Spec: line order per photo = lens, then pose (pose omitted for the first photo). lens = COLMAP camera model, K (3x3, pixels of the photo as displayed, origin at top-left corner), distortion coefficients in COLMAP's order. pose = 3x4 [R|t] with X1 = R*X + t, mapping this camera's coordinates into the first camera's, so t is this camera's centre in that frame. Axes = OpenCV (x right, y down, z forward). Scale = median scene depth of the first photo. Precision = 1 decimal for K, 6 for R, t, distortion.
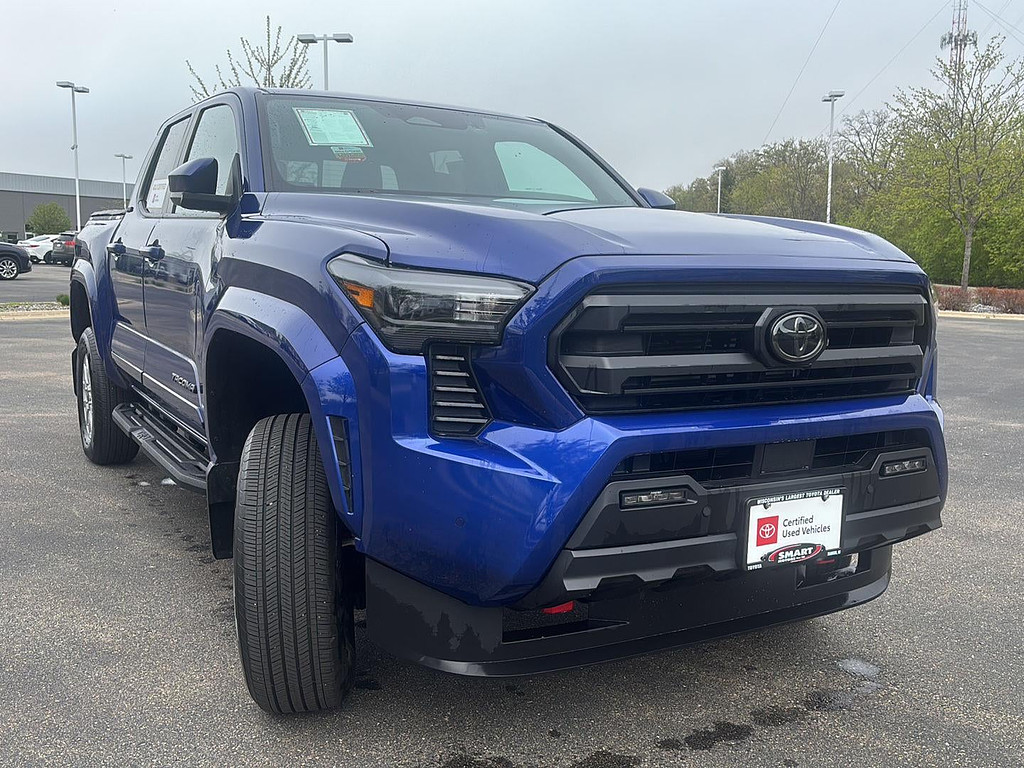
lens RADIAL K [[982.4, 0, 512.0], [0, 982.4, 384.0], [0, 0, 1]] dist [0.138800, -0.301796]
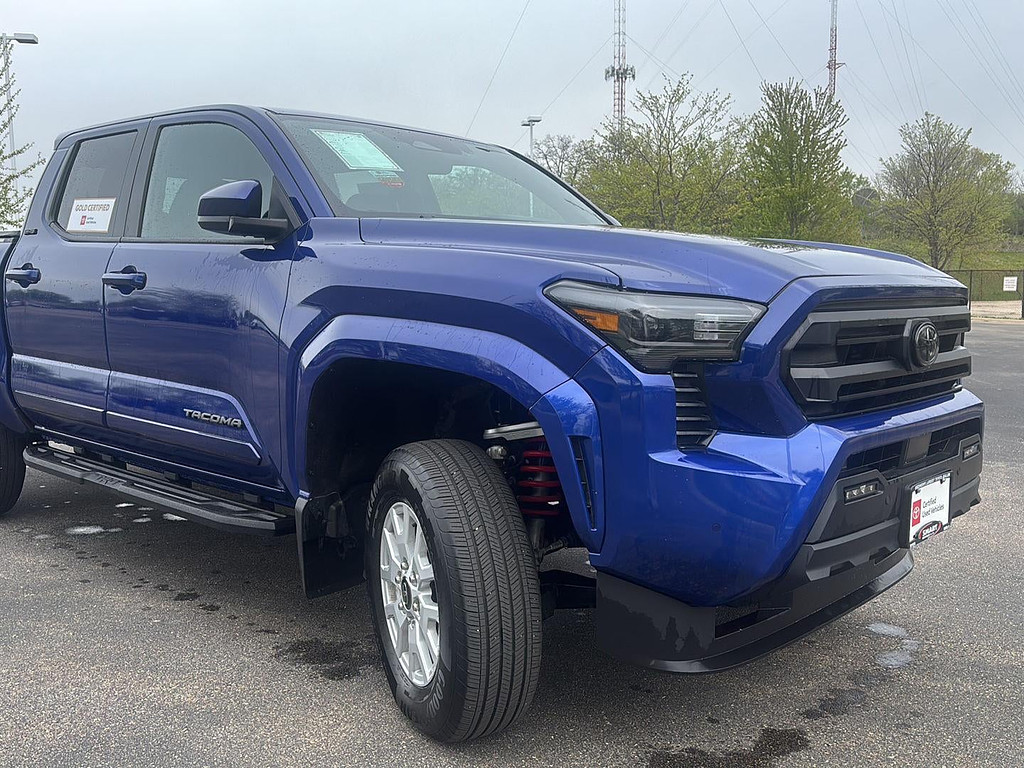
lens RADIAL K [[982.4, 0, 512.0], [0, 982.4, 384.0], [0, 0, 1]] dist [0.138800, -0.301796]
pose [[0.951678, -0.047717, 0.303369, -0.532127], [0.052510, 0.998591, -0.007655, -0.017627], [-0.302576, 0.023215, 0.952842, 0.033388]]
